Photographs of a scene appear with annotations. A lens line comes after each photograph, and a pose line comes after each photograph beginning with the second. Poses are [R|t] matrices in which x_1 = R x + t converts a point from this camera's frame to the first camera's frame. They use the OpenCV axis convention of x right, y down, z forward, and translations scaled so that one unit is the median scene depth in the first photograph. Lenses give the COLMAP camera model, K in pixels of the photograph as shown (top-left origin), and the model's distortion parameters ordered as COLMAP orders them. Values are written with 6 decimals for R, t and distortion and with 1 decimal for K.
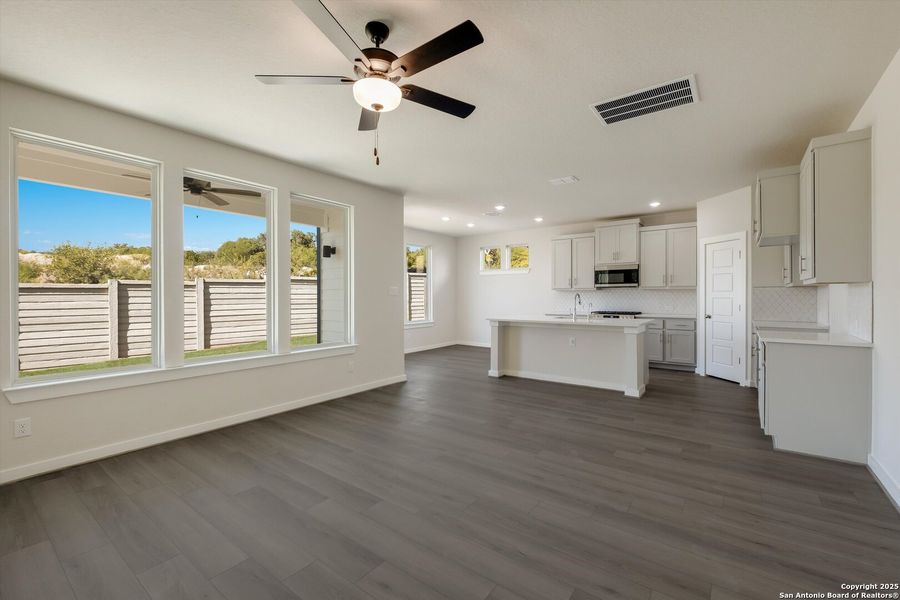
lens RADIAL K [[386.2, 0, 450.2], [0, 386.2, 299.9], [0, 0, 1]] dist [0.001696, -0.000110]
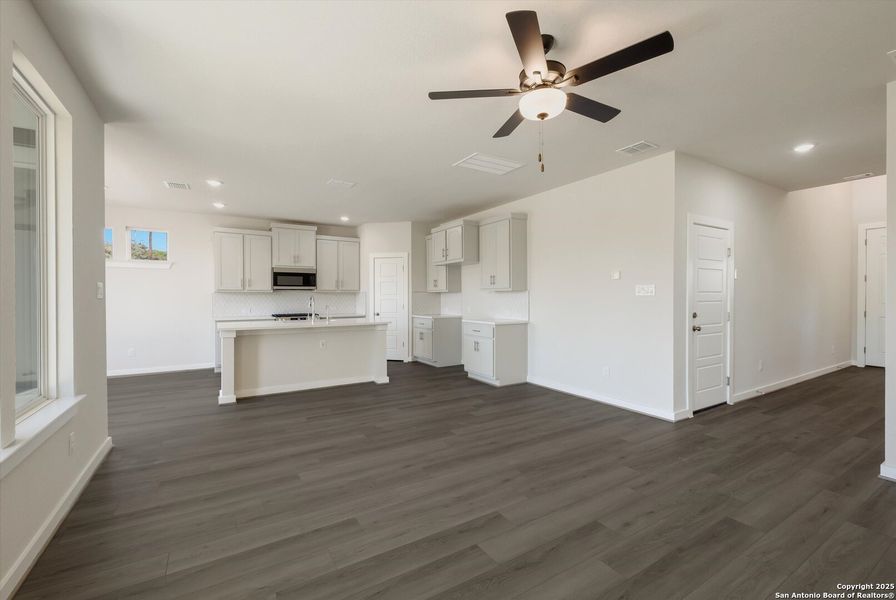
lens RADIAL K [[384.5, 0, 452.3], [0, 384.5, 299.1], [0, 0, 1]] dist [0.001696, -0.000110]
pose [[0.360383, -0.002891, 0.932800, -0.441119], [0.012971, 0.999914, -0.001913, -0.001263], [-0.932714, 0.012788, 0.360389, 0.304274]]
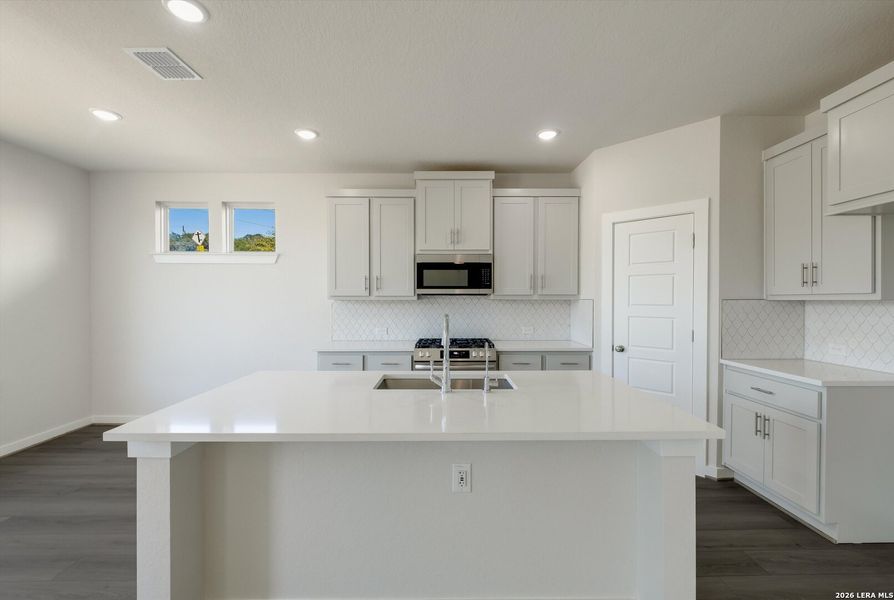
lens RADIAL K [[388.3, 0, 446.8], [0, 388.3, 301.4], [0, 0, 1]] dist [0.012856, -0.000229]
pose [[0.796745, -0.000657, 0.604315, 0.114657], [0.004925, 0.999973, -0.005406, -0.025582], [-0.604295, 0.007284, 0.796727, 0.697404]]
